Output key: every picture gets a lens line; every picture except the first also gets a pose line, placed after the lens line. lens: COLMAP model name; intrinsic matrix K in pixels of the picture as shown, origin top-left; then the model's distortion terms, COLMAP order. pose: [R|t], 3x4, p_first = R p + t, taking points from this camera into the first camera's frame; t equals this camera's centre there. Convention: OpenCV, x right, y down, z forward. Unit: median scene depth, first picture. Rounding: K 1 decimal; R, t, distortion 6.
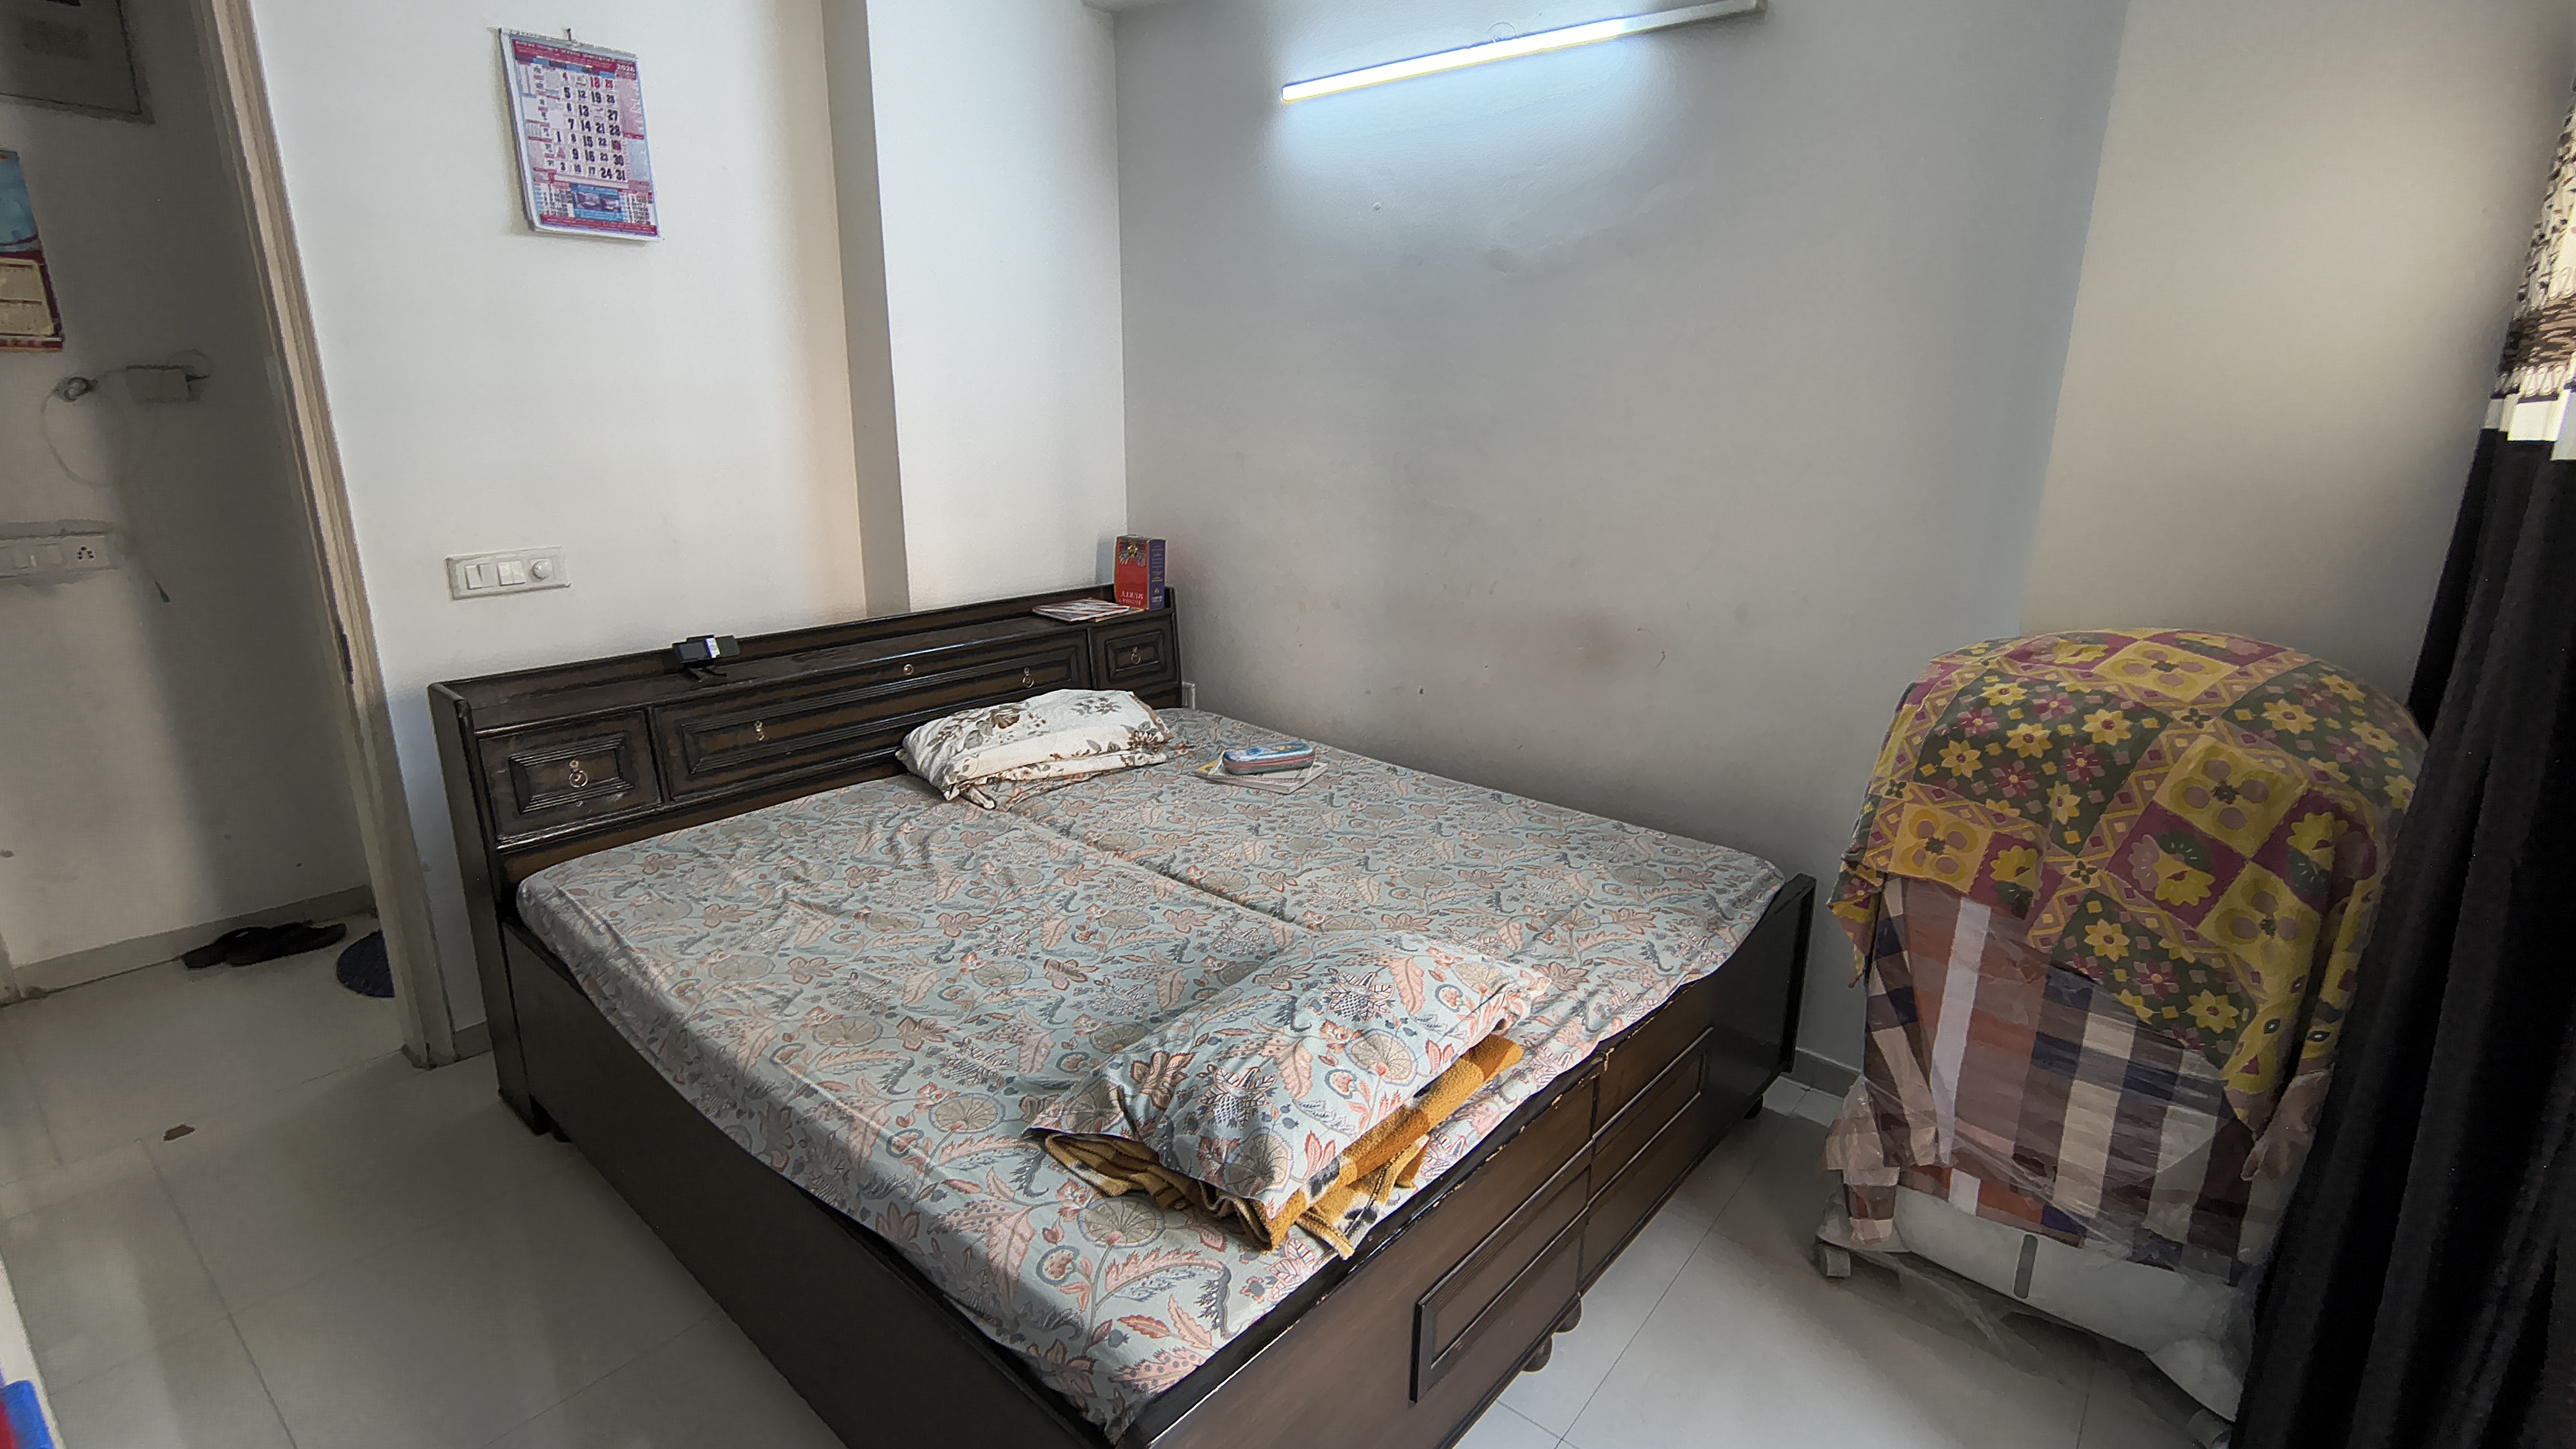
lens RADIAL K [[1203.8, 0, 1284.9], [0, 1203.8, 714.0], [0, 0, 1]] dist [-0.006267, 0.000268]
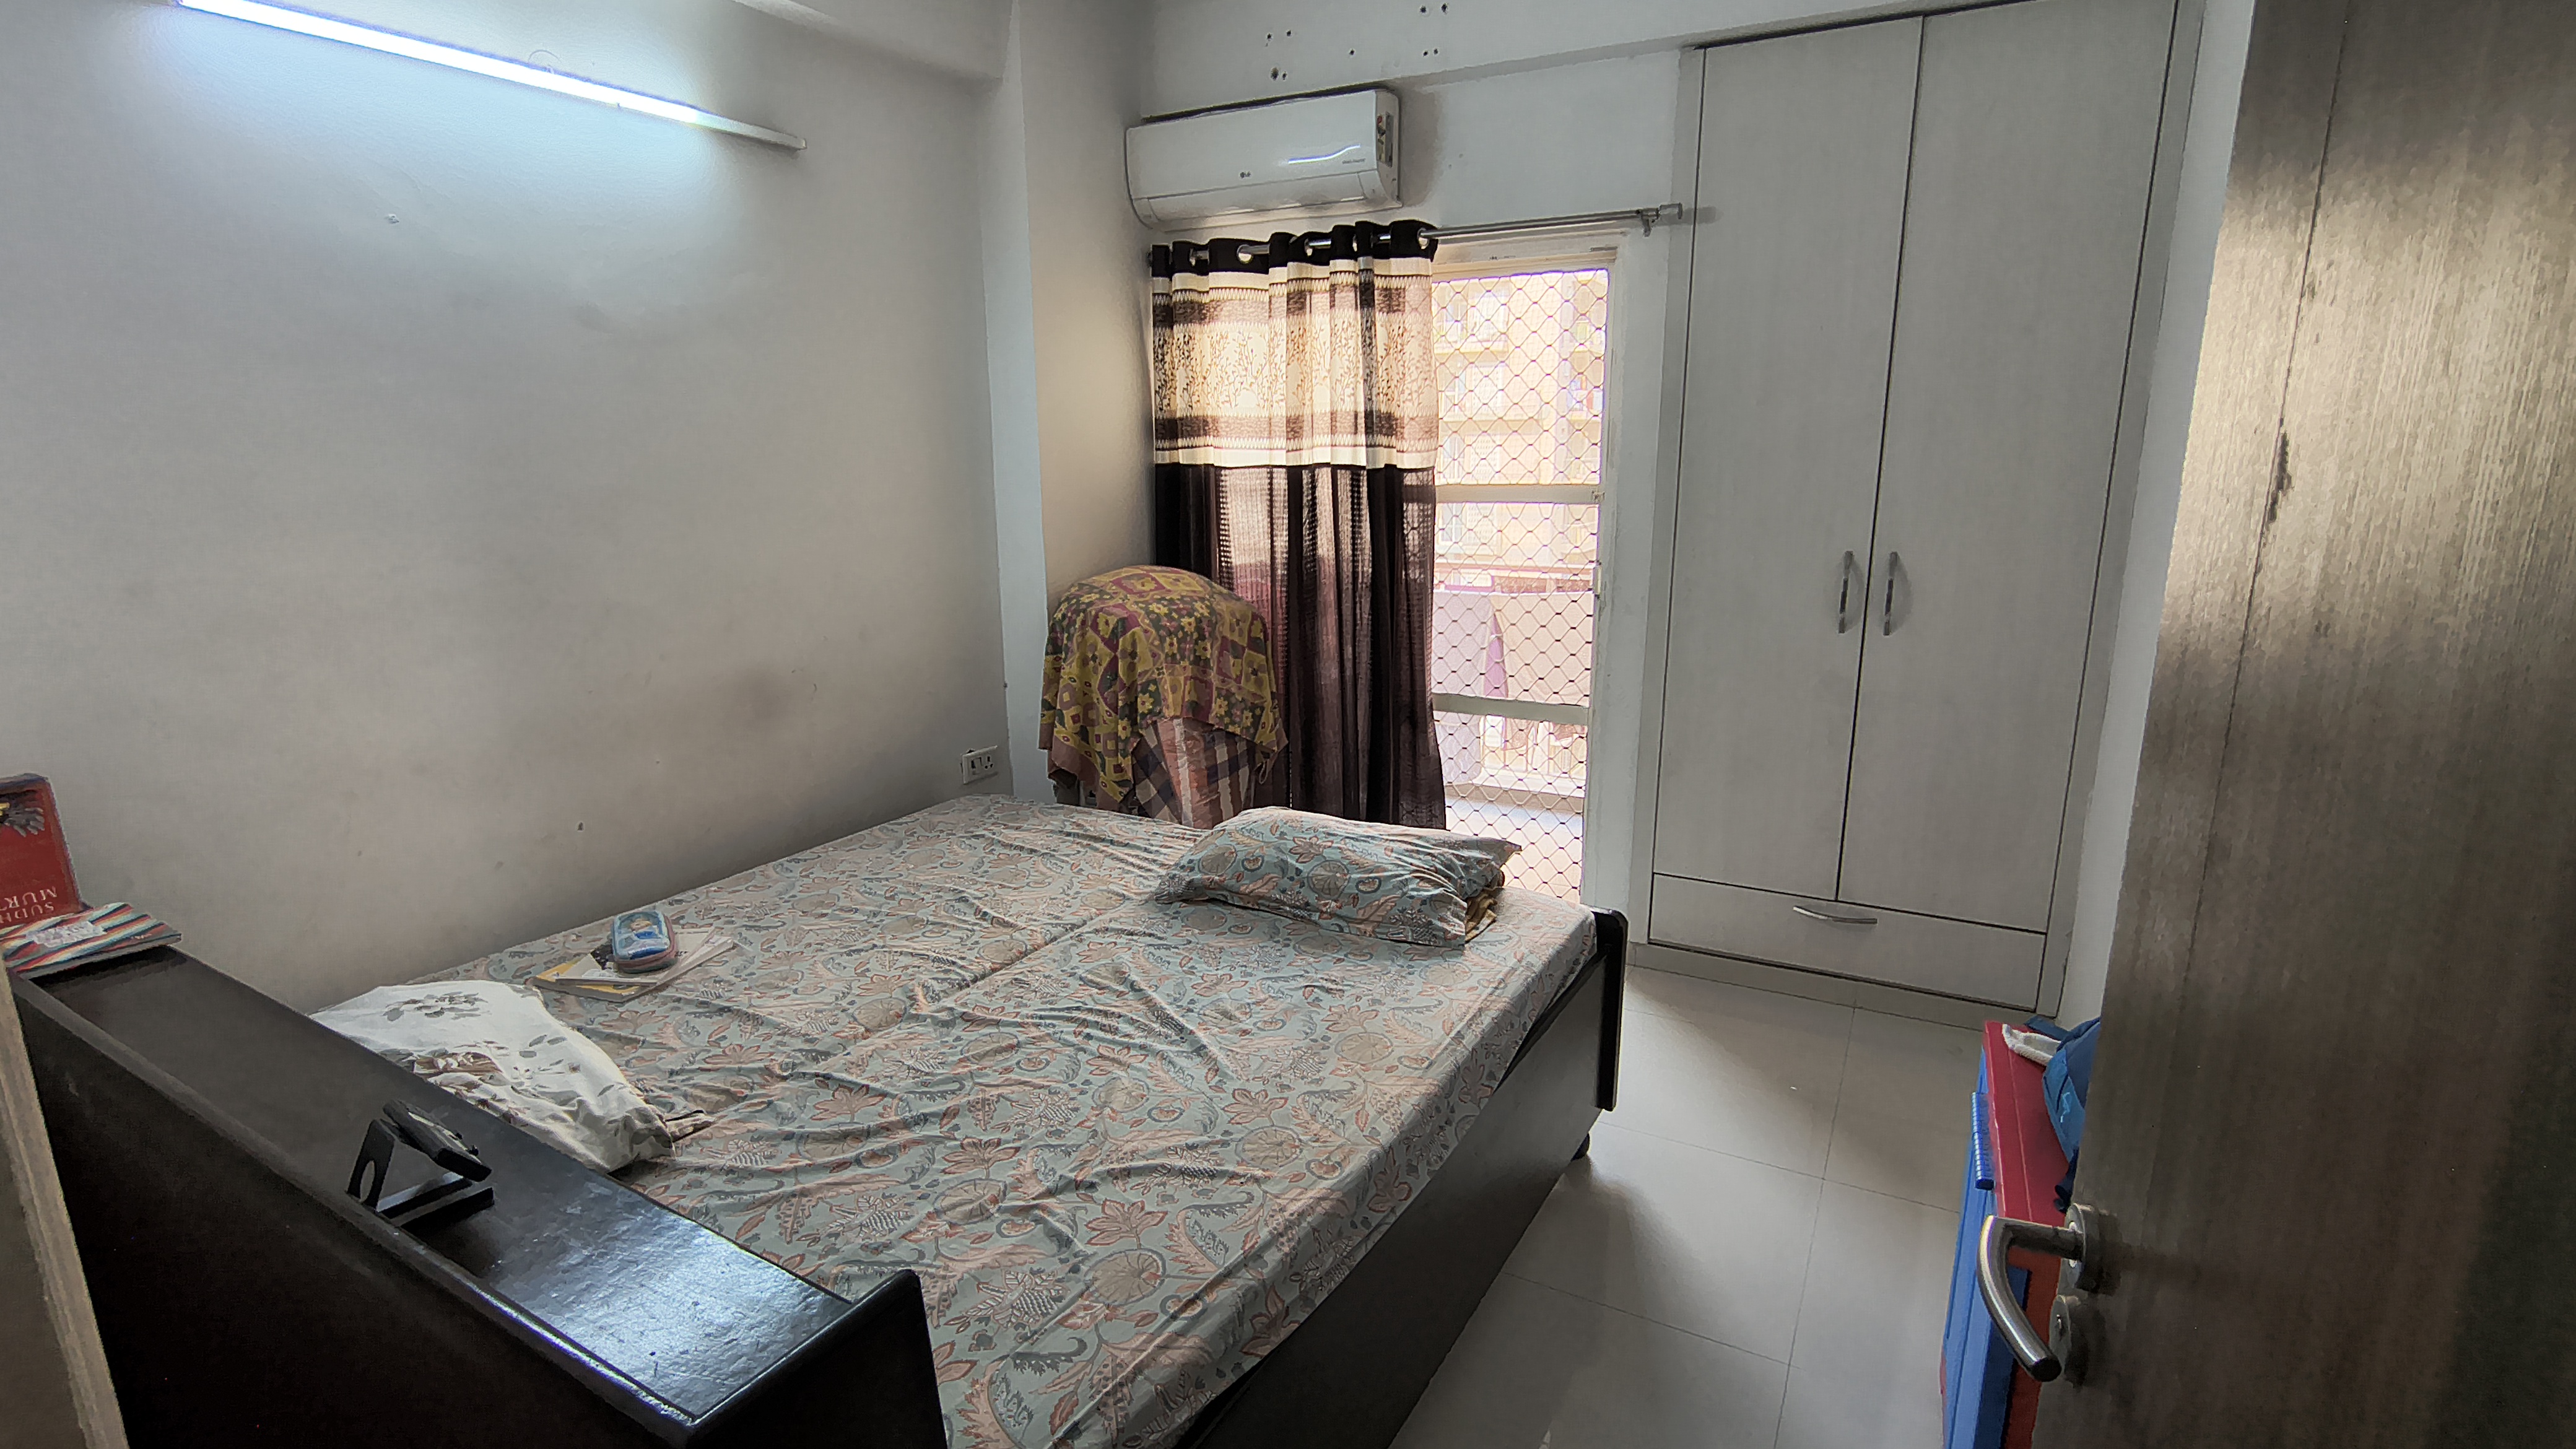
lens RADIAL K [[1203.8, 0, 1286.3], [0, 1203.8, 726.8], [0, 0, 1]] dist [-0.006267, 0.000268]
pose [[-0.186383, -0.229985, 0.955180, -0.970663], [0.266159, 0.924041, 0.274423, -0.234188], [-0.945738, 0.305377, -0.111013, 0.809472]]
